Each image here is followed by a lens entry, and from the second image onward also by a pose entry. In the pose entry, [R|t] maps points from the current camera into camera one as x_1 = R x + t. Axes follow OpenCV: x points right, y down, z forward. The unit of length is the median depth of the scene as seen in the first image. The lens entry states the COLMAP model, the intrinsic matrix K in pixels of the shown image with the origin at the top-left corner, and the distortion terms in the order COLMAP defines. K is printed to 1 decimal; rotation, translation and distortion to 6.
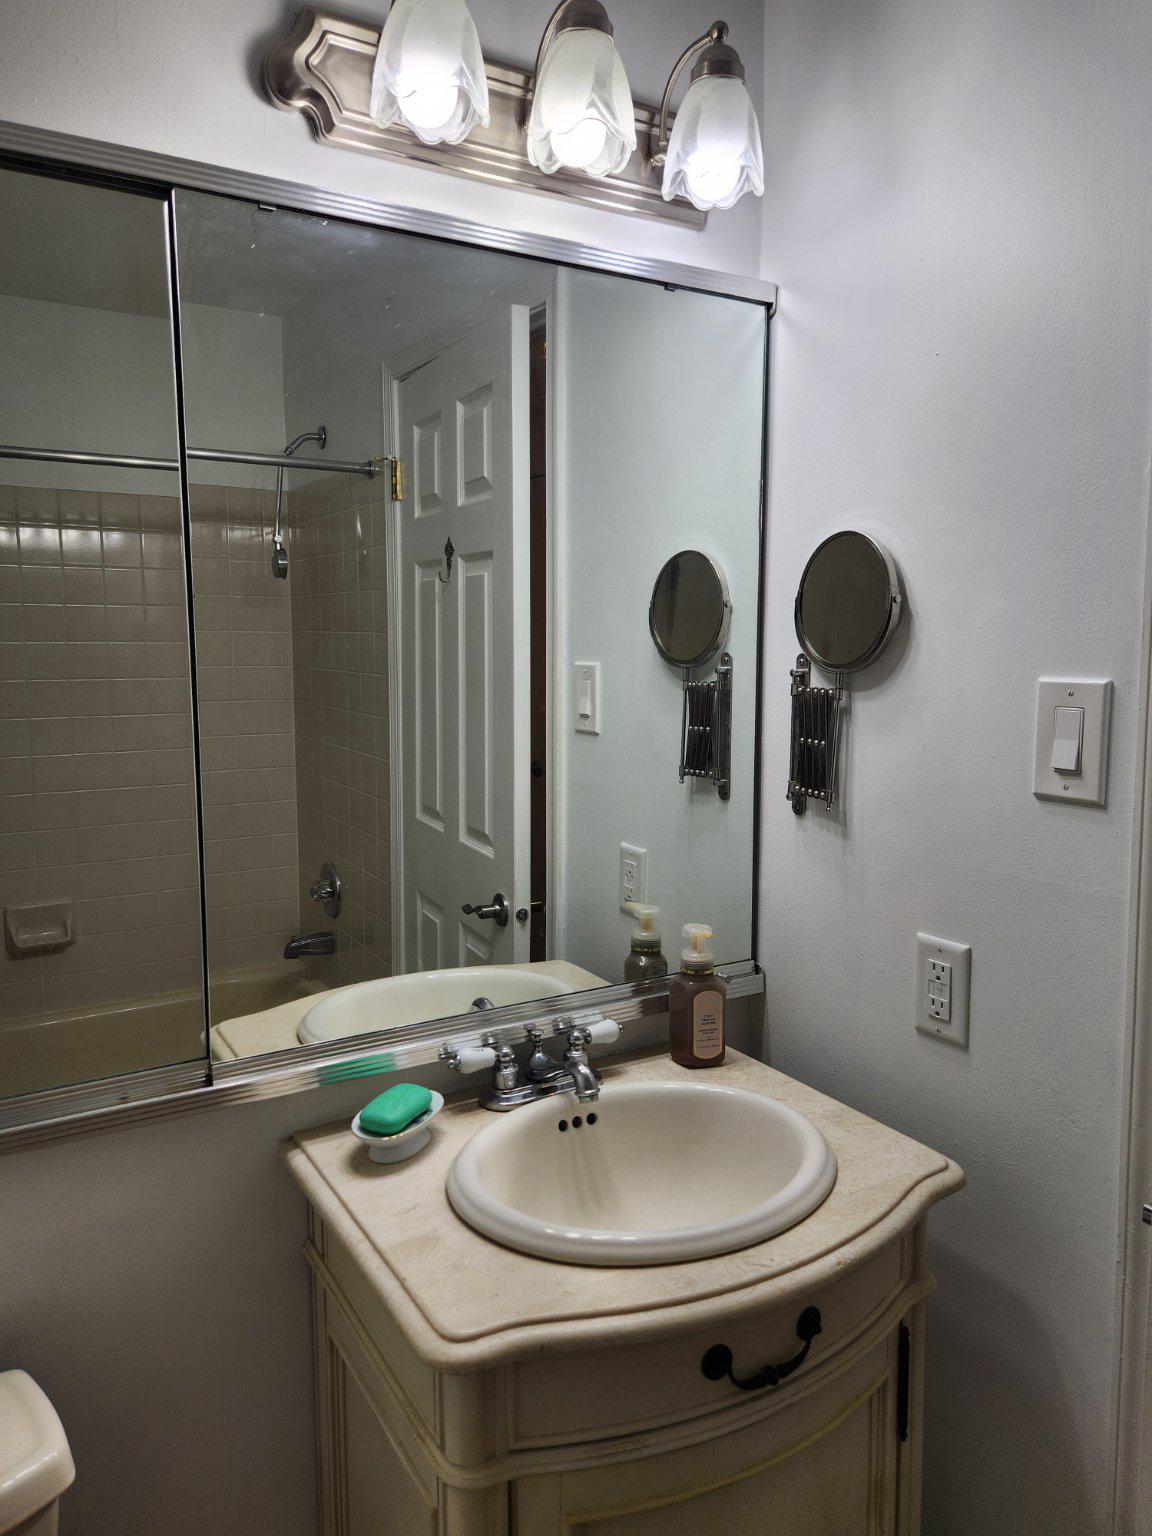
lens RADIAL K [[1145.4, 0, 577.0], [0, 1145.4, 733.0], [0, 0, 1]] dist [0.079690, -0.000261]
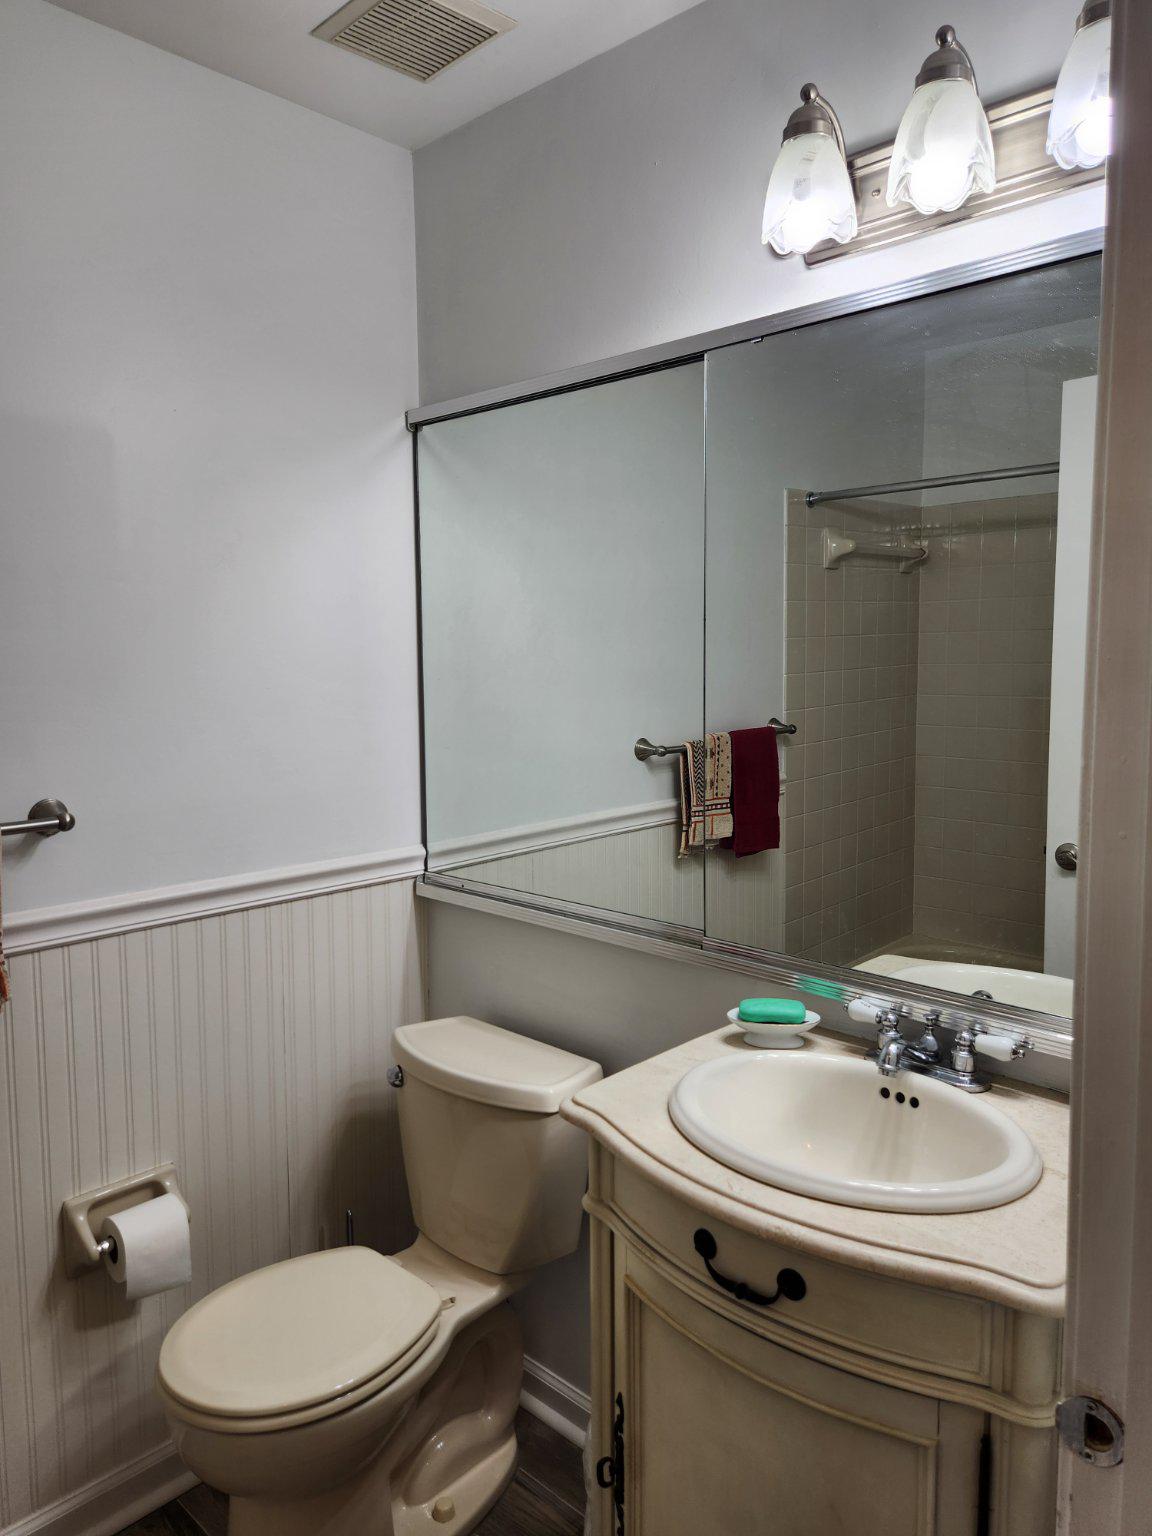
lens RADIAL K [[1073.7, 0, 567.5], [0, 1073.7, 759.4], [0, 0, 1]] dist [0.081264, -0.073089]
pose [[0.241598, 0.086733, -0.966492, 1.006510], [-0.099307, 0.992978, 0.064286, -0.006970], [0.965282, 0.080448, 0.248515, 0.501836]]
